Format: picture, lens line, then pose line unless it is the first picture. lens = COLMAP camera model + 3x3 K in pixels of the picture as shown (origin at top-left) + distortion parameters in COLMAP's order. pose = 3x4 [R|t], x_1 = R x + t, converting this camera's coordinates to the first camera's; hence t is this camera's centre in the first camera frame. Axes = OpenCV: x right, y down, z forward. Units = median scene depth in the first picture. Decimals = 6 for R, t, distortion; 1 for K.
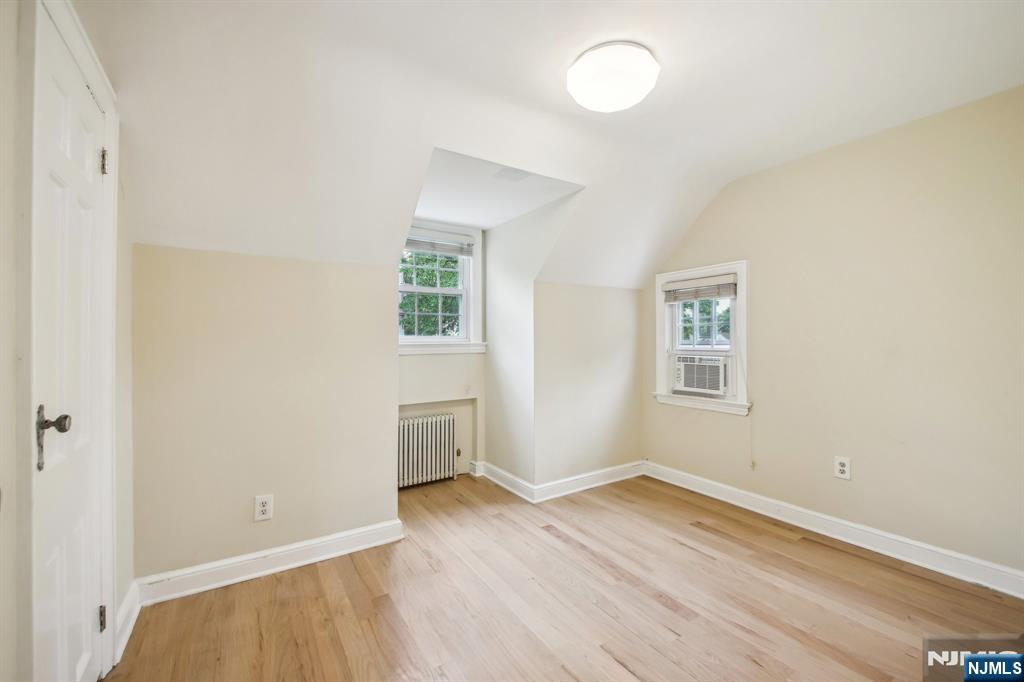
lens RADIAL K [[419.1, 0, 519.3], [0, 419.1, 343.8], [0, 0, 1]] dist [0.046247, -0.028740]
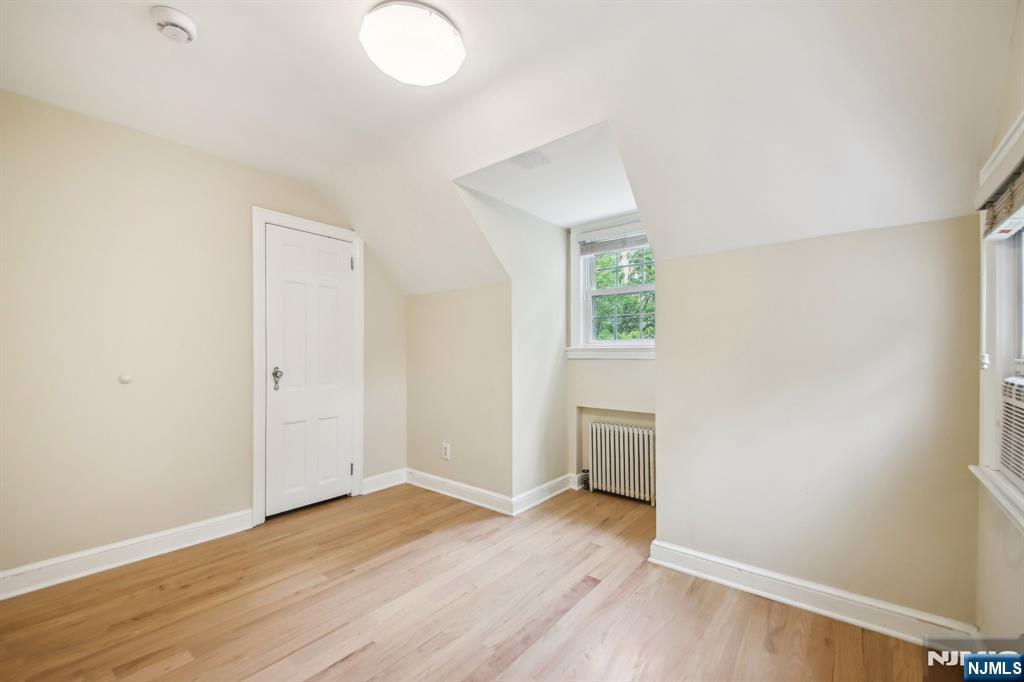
lens RADIAL K [[419.1, 0, 519.3], [0, 419.1, 343.8], [0, 0, 1]] dist [0.046247, -0.028740]
pose [[0.318997, -0.009844, -0.947705, 0.855709], [-0.011825, 0.999827, -0.014366, 0.008287], [0.947682, 0.015789, 0.318825, 0.673030]]
